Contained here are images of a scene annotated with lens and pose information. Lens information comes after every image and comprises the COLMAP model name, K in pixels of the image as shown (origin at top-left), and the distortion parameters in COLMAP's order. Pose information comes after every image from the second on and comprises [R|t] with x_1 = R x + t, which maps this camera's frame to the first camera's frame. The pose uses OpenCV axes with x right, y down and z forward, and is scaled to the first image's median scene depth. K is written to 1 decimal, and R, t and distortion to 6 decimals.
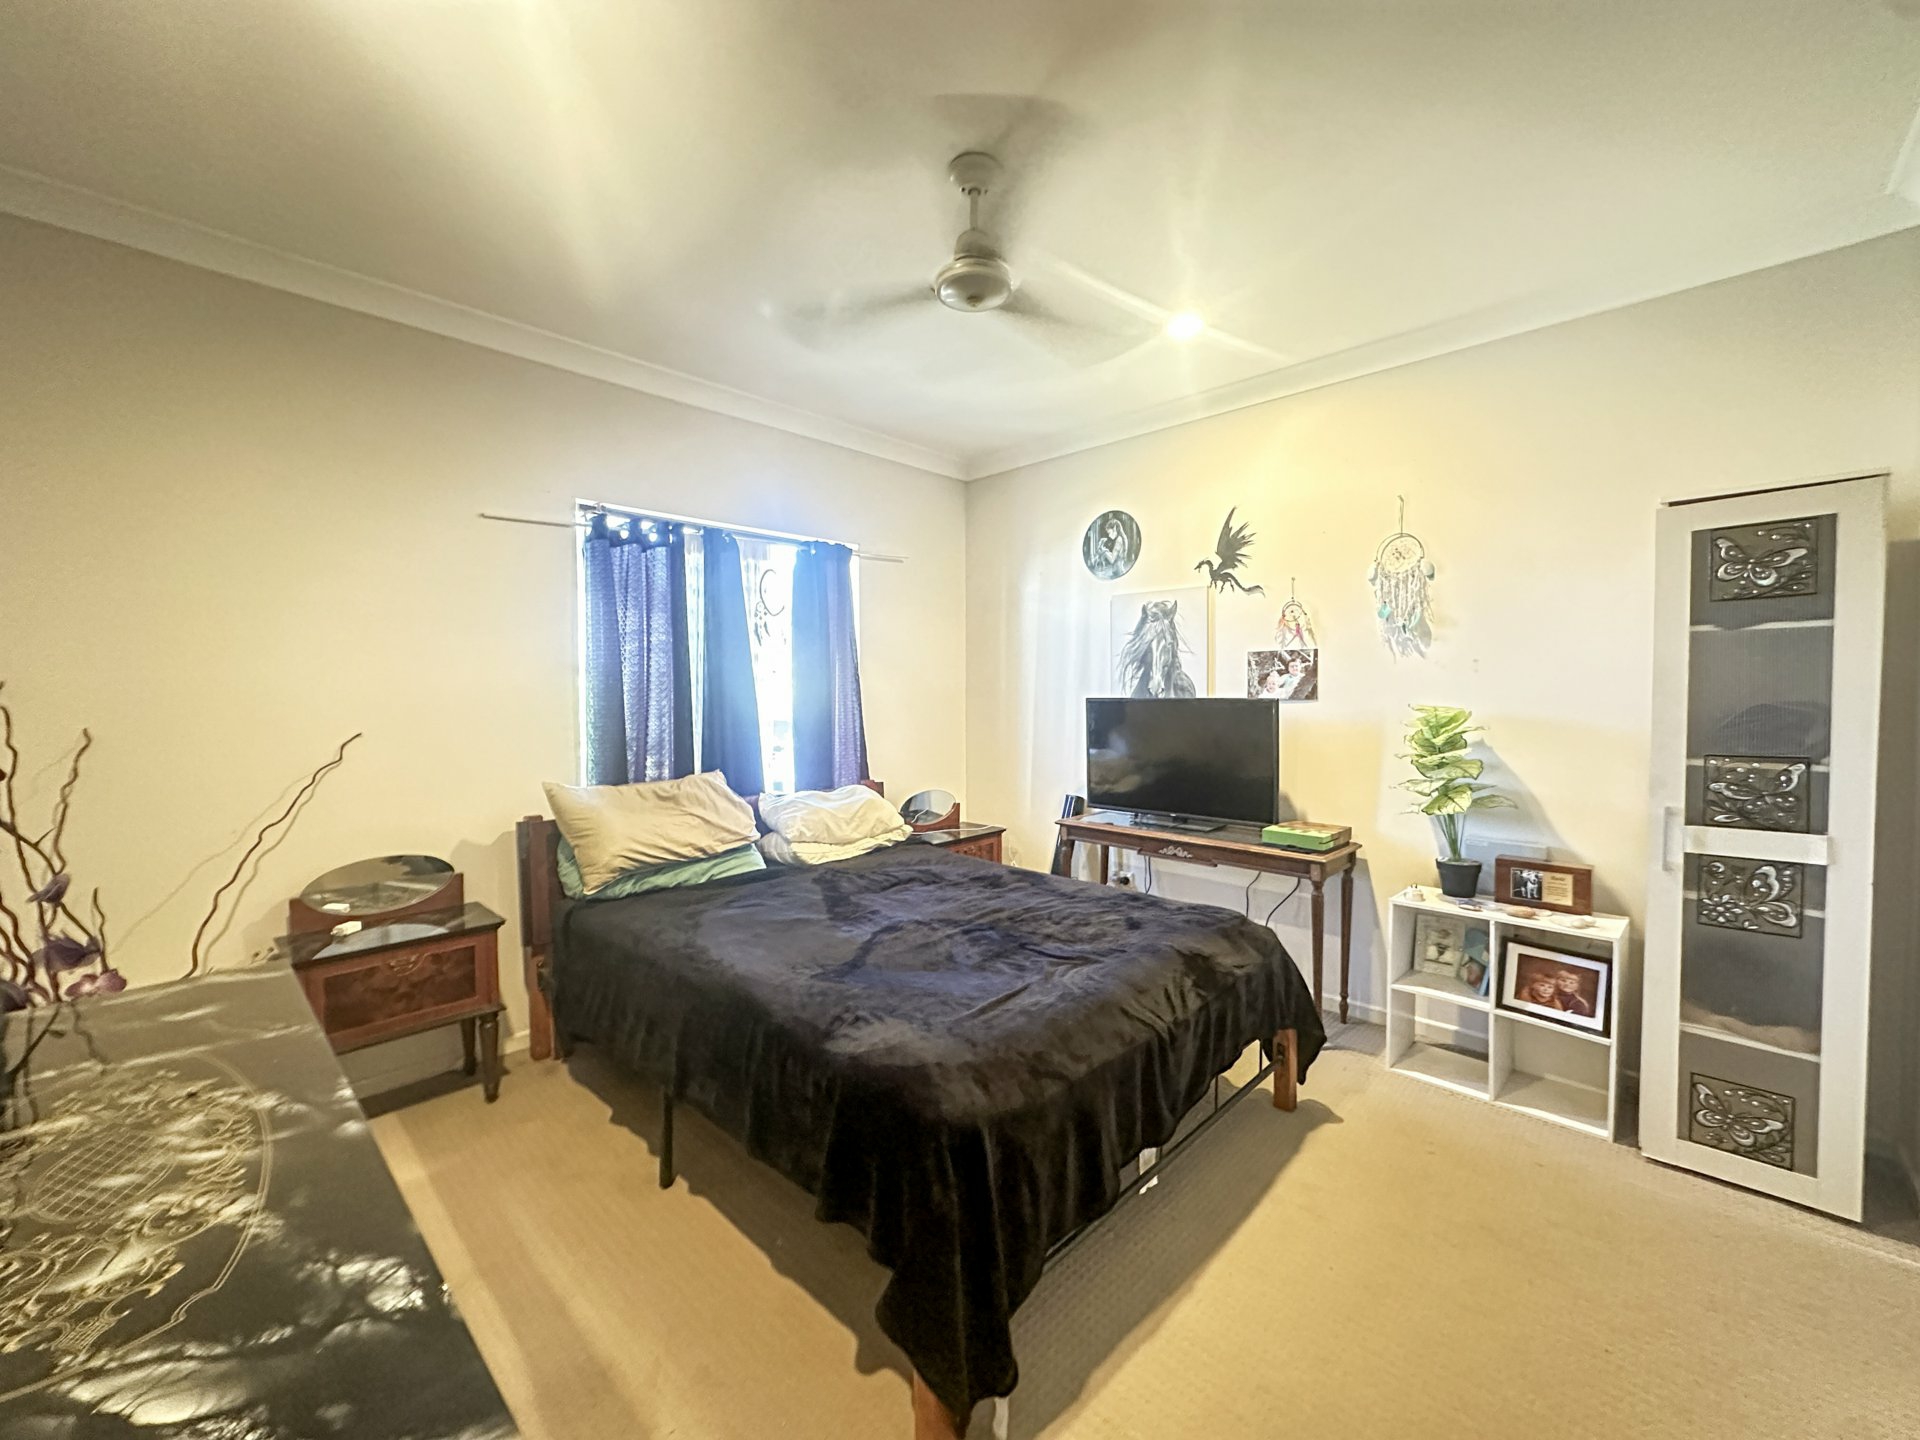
lens RADIAL K [[759.6, 0, 959.6], [0, 759.6, 721.0], [0, 0, 1]] dist [-0.000571, -0.000253]
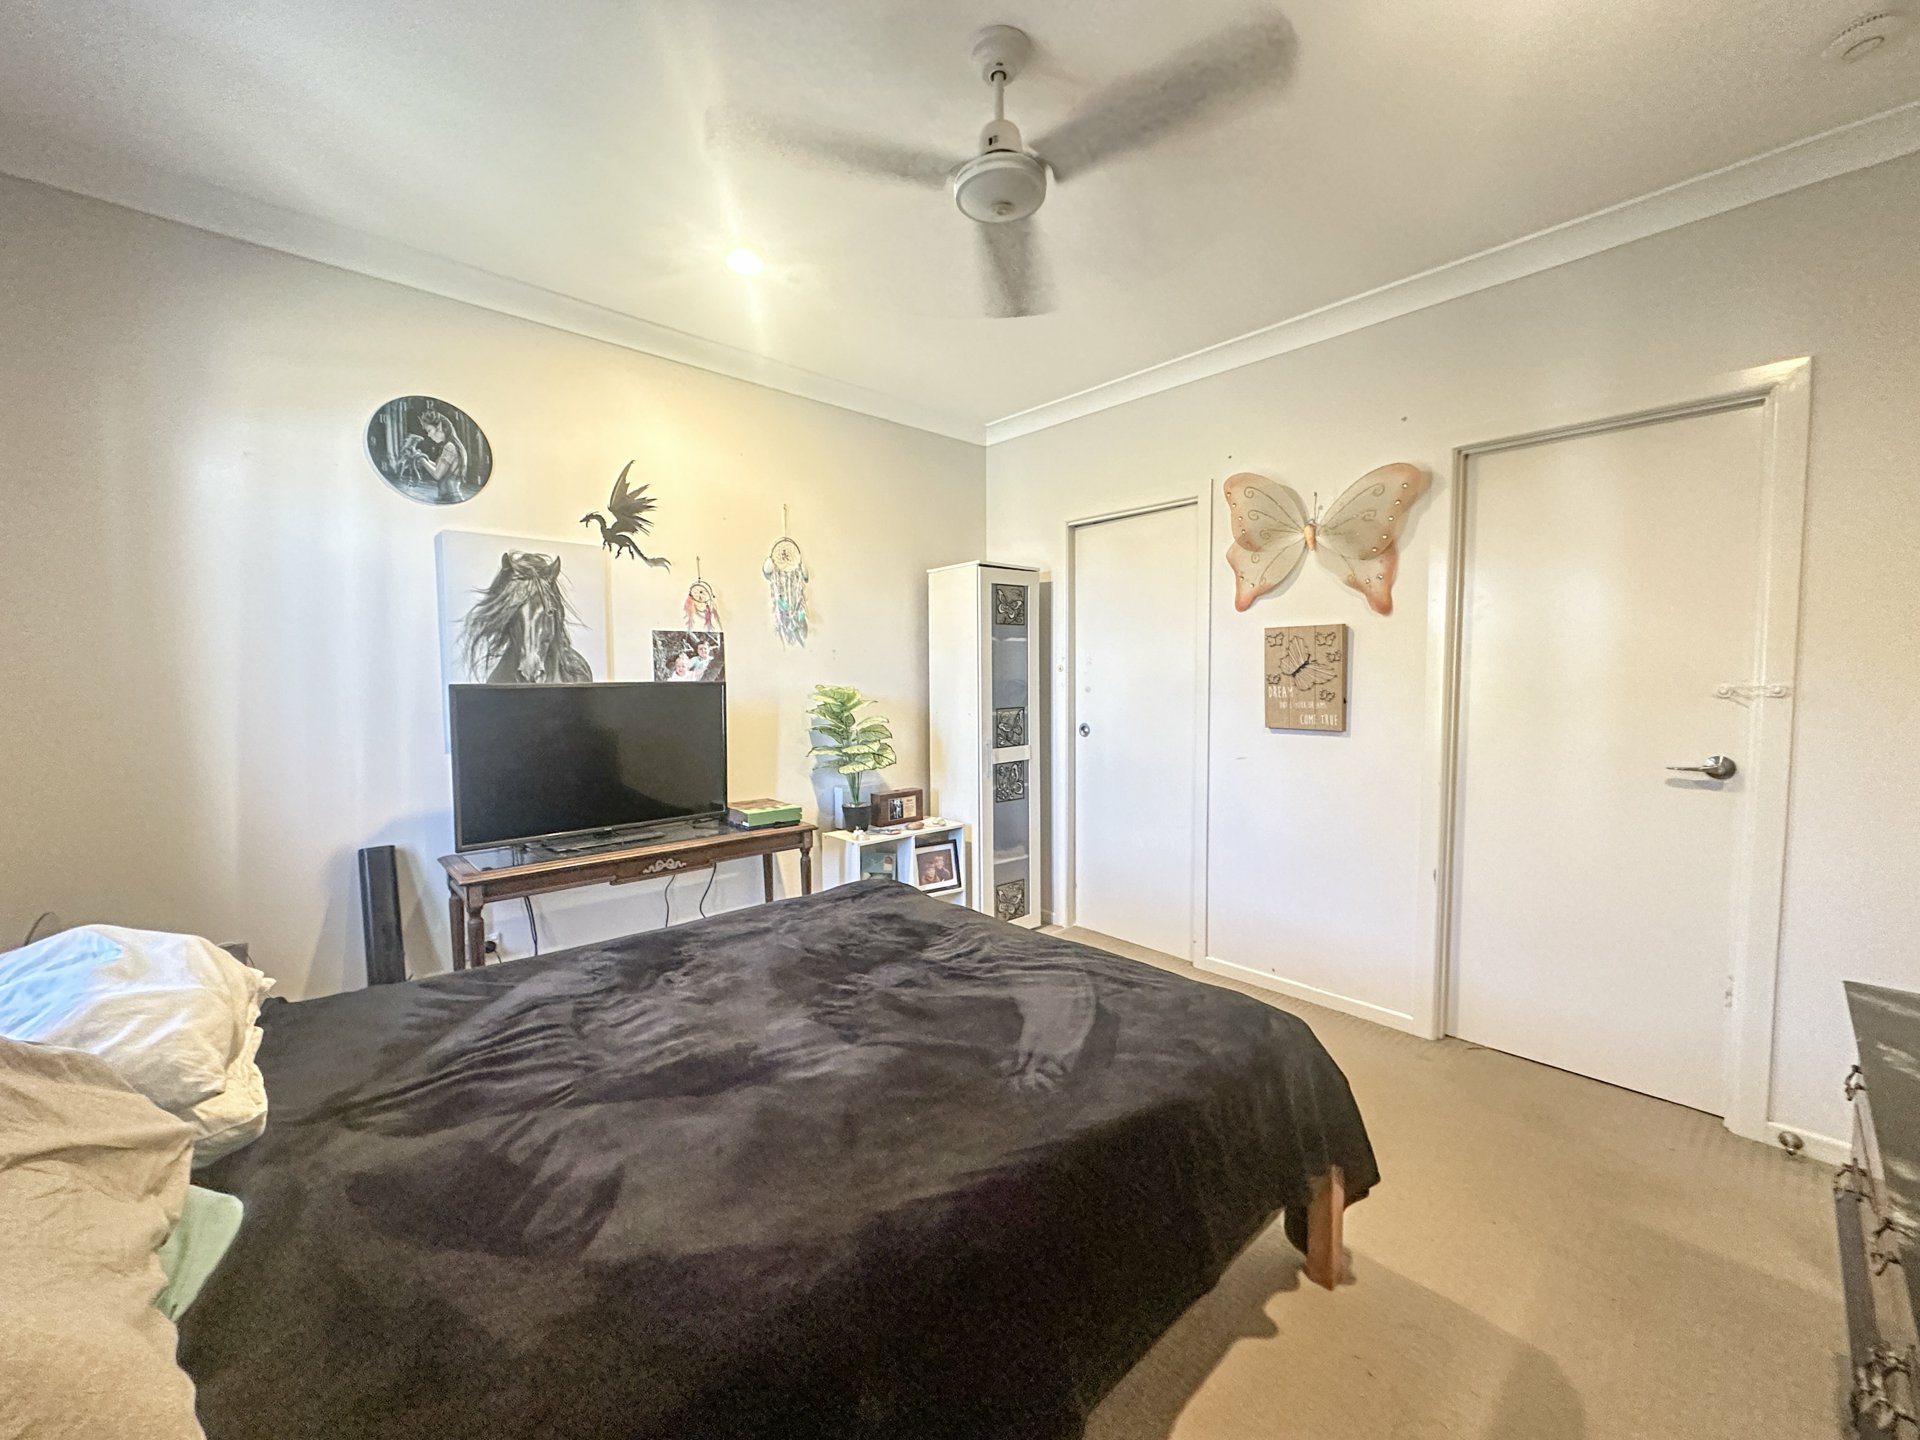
lens RADIAL K [[759.6, 0, 959.6], [0, 759.6, 721.0], [0, 0, 1]] dist [-0.000571, -0.000253]
pose [[0.062447, -0.056155, 0.996467, -0.480544], [0.045426, 0.997541, 0.053368, -0.015448], [-0.997014, 0.041933, 0.064844, 0.568772]]
